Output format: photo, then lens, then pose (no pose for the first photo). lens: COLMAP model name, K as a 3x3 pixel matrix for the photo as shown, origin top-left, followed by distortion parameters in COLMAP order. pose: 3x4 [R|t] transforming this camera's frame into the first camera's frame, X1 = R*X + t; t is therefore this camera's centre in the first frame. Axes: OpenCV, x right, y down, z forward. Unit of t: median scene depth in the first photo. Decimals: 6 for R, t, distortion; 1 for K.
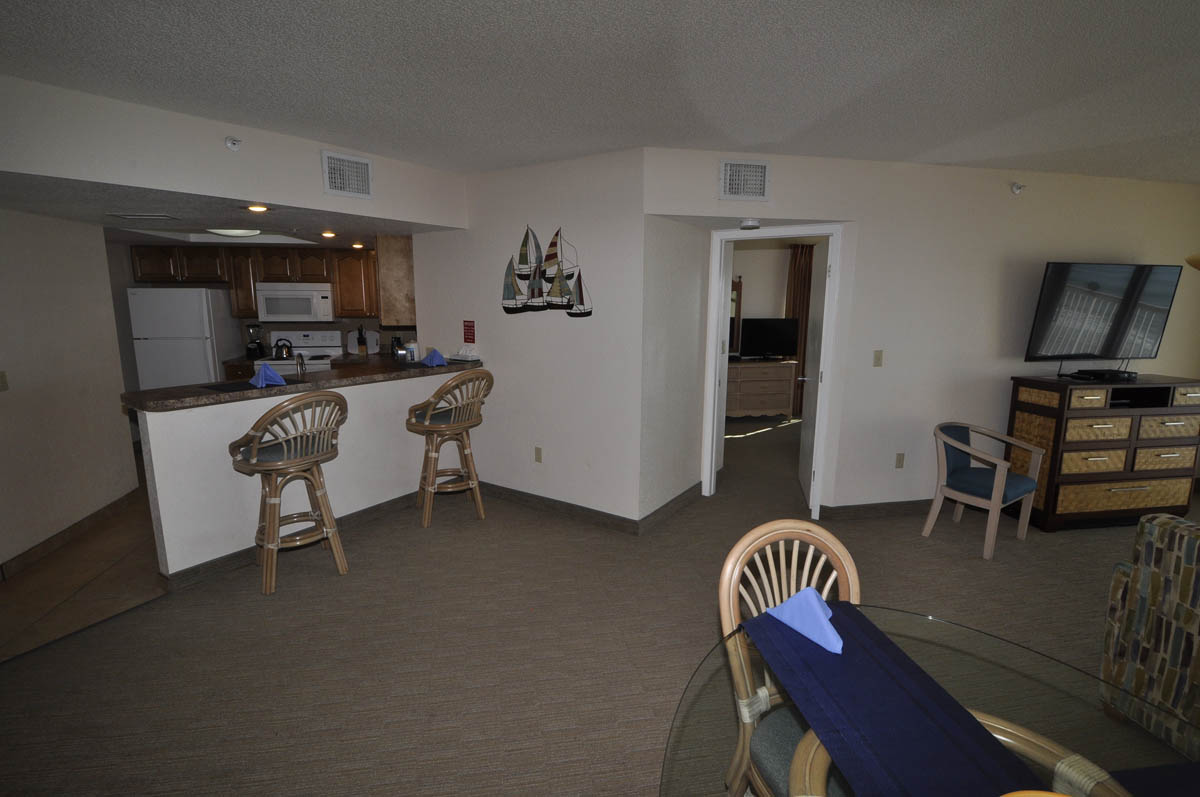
lens RADIAL K [[589.1, 0, 600.0], [0, 589.1, 398.5], [0, 0, 1]] dist [-0.001005, -0.000431]
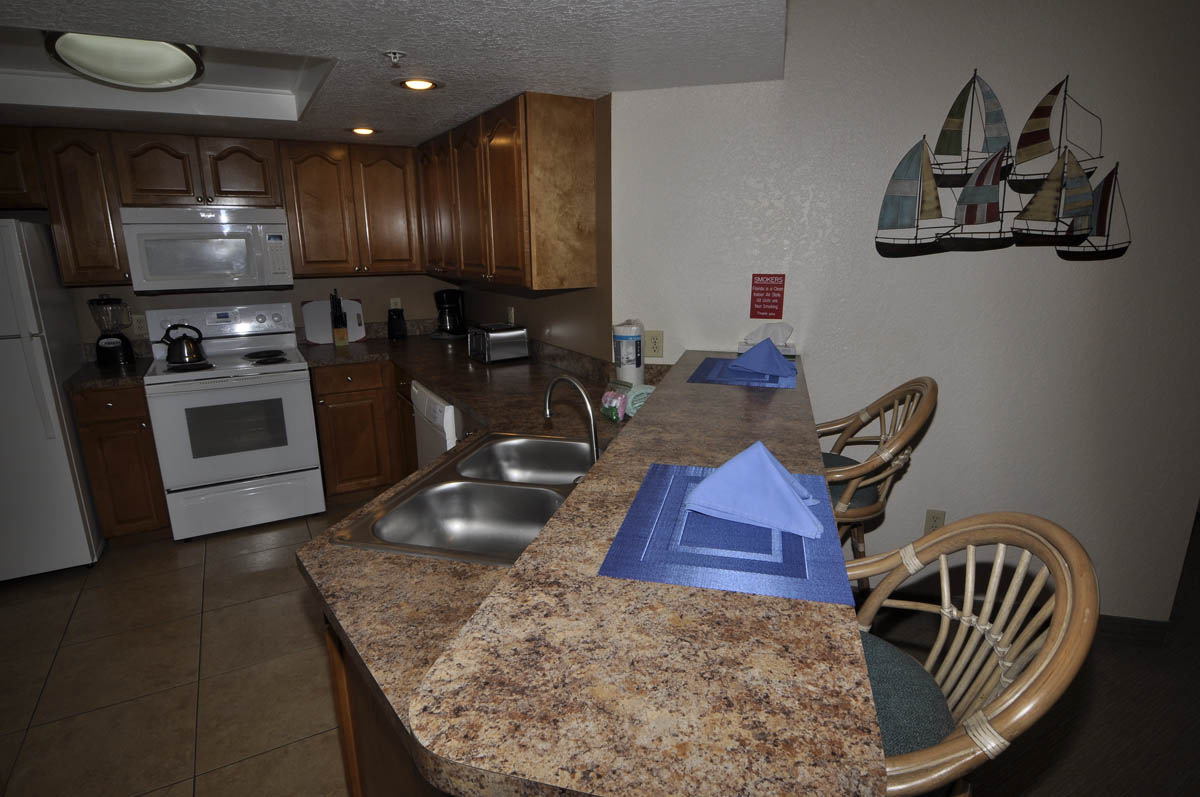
lens RADIAL K [[635.9, 0, 600.0], [0, 635.9, 398.5], [0, 0, 1]] dist [-0.001653, -0.016103]
pose [[0.941168, -0.094829, 0.324362, -0.409384], [0.071877, 0.994033, 0.082054, -0.061668], [-0.330207, -0.053912, 0.942368, 0.404233]]
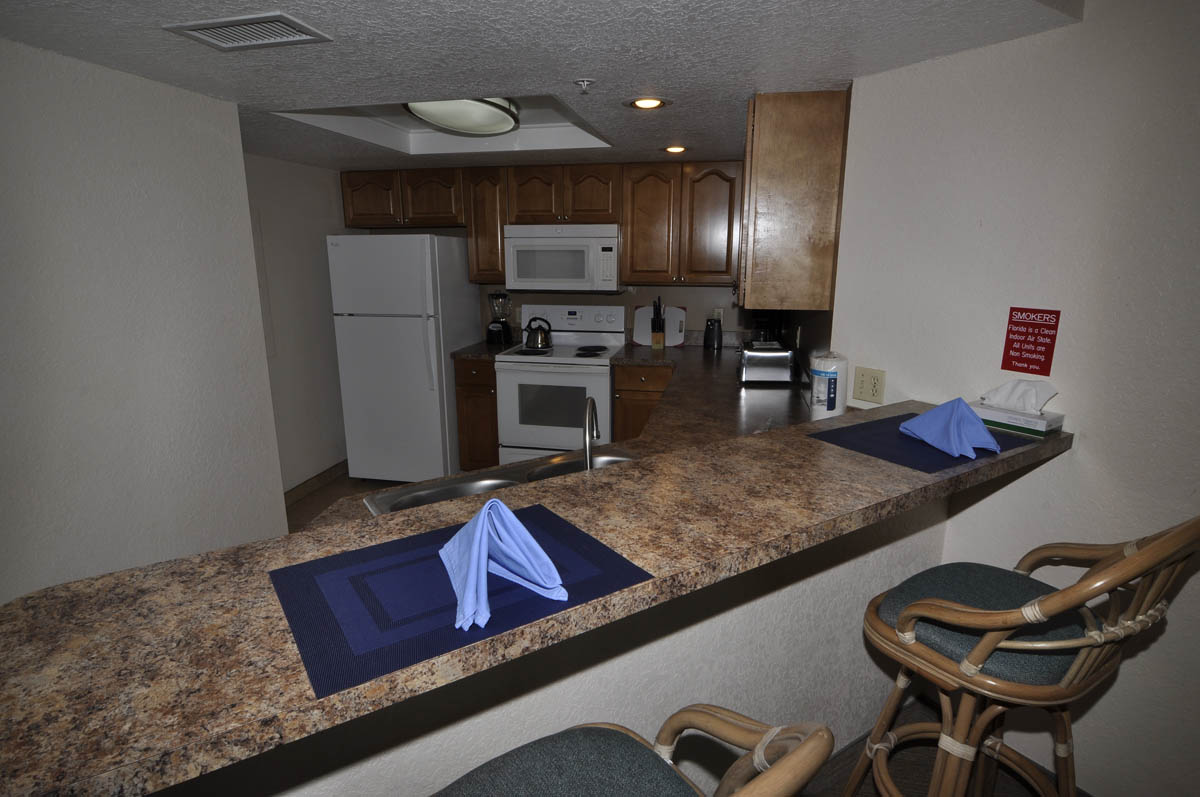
lens RADIAL K [[635.9, 0, 600.0], [0, 635.9, 398.5], [0, 0, 1]] dist [-0.001653, -0.016103]
pose [[0.926305, 0.078719, -0.368461, -0.239674], [-0.059398, 0.996212, 0.063507, -0.066741], [0.372064, -0.036941, 0.927472, 0.425940]]
